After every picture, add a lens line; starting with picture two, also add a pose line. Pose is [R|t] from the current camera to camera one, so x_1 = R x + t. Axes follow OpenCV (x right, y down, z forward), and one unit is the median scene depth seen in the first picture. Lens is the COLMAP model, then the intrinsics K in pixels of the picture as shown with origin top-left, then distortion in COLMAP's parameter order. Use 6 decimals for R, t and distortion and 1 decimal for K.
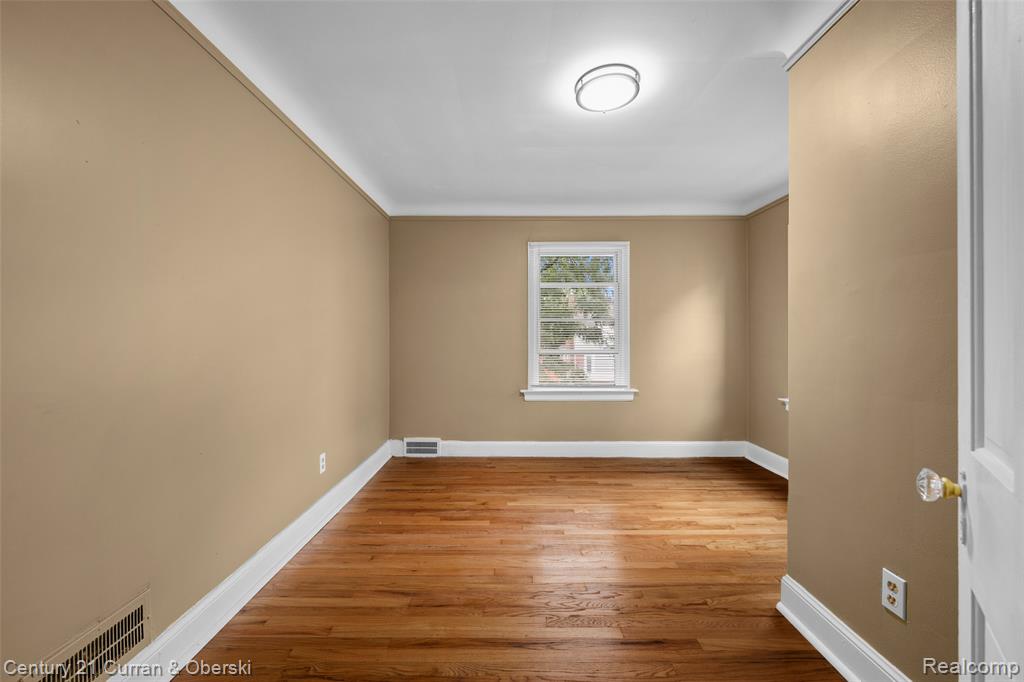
lens RADIAL K [[417.2, 0, 516.6], [0, 417.2, 335.1], [0, 0, 1]] dist [-0.000905, 0.000487]
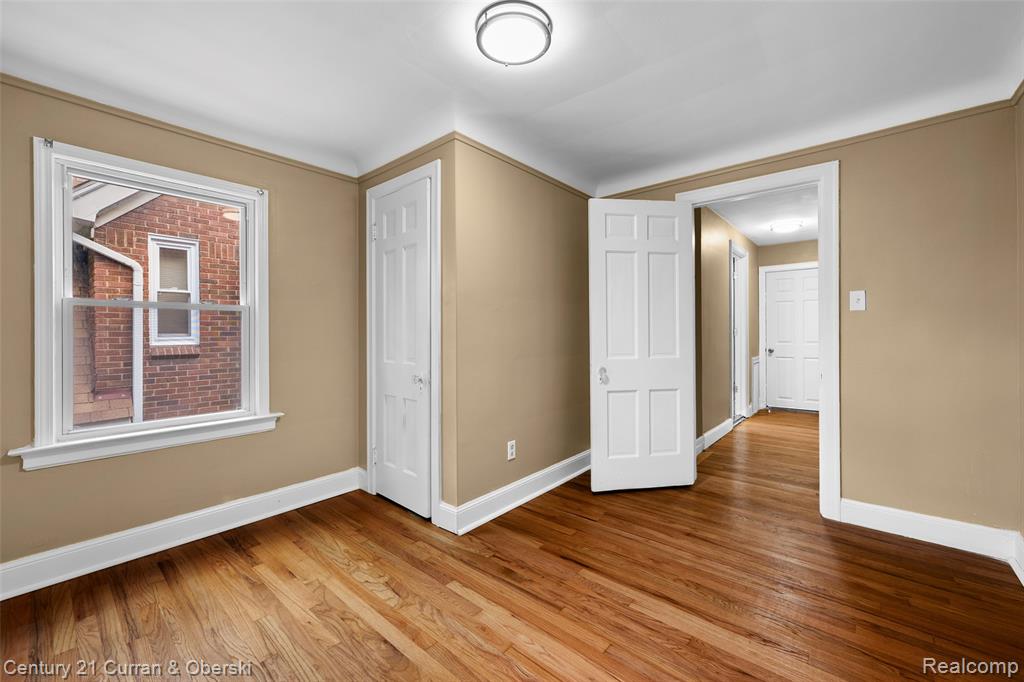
lens RADIAL K [[417.2, 0, 509.3], [0, 417.2, 334.5], [0, 0, 1]] dist [-0.000905, 0.000487]
pose [[-0.751880, -0.009367, 0.659233, -0.378465], [-0.002111, 0.999928, 0.011800, -0.009947], [-0.659296, 0.007480, -0.751846, 1.914064]]
